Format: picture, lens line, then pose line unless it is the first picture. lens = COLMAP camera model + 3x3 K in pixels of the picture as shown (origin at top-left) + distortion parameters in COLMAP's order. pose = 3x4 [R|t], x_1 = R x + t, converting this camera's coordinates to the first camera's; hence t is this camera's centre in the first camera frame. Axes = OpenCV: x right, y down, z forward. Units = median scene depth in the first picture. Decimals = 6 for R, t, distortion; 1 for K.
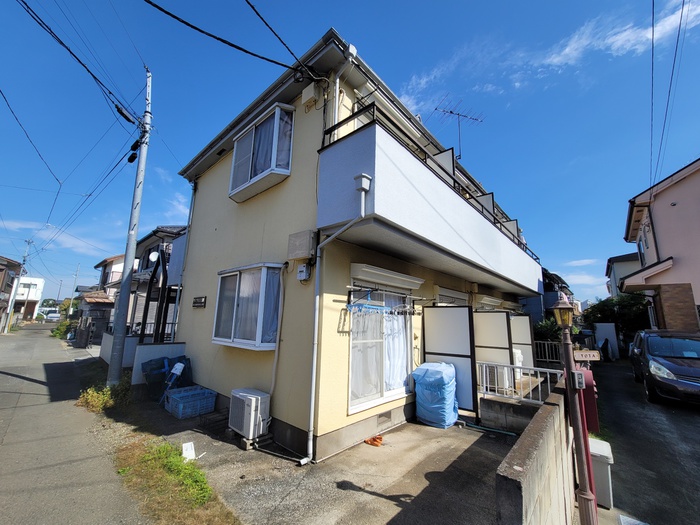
lens RADIAL K [[285.9, 0, 353.4], [0, 285.9, 262.8], [0, 0, 1]] dist [-0.007238, 0.002061]
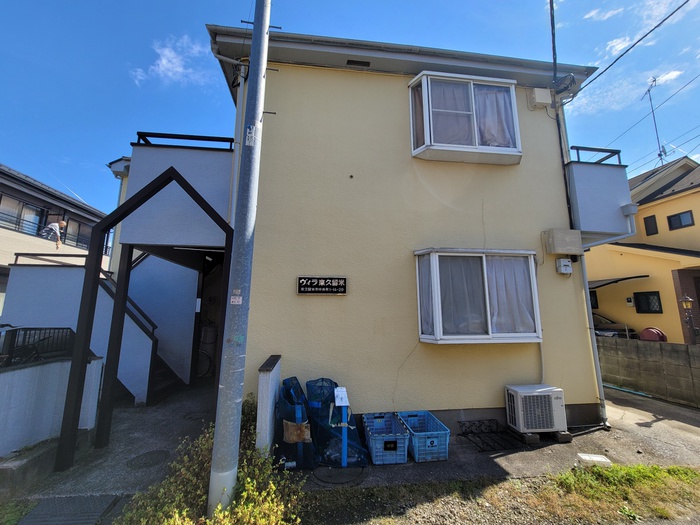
lens RADIAL K [[285.9, 0, 348.5], [0, 285.9, 259.4], [0, 0, 1]] dist [-0.007238, 0.002061]
pose [[0.659873, 0.099870, 0.744710, -1.430504], [-0.131382, 0.991194, -0.016510, 0.124892], [-0.739802, -0.086947, 0.667184, 0.819582]]
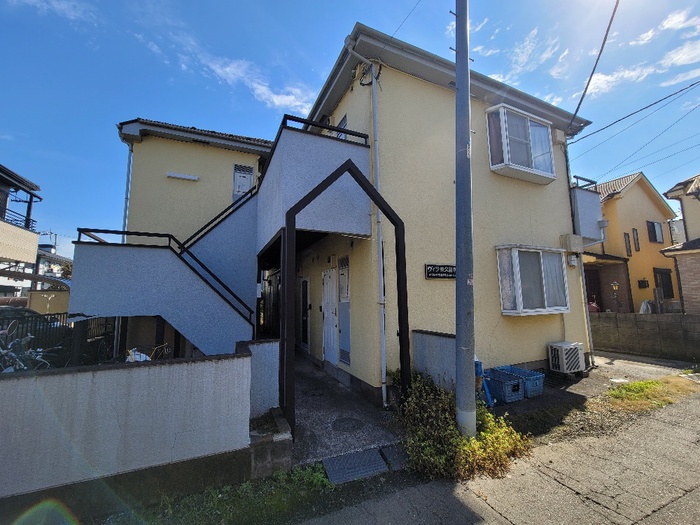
lens RADIAL K [[285.9, 0, 345.8], [0, 285.9, 260.2], [0, 0, 1]] dist [-0.007238, 0.002061]
pose [[0.403551, 0.078769, 0.911560, -1.958514], [-0.158659, 0.987219, -0.015068, 0.234510], [-0.901096, -0.138546, 0.410890, 1.370041]]
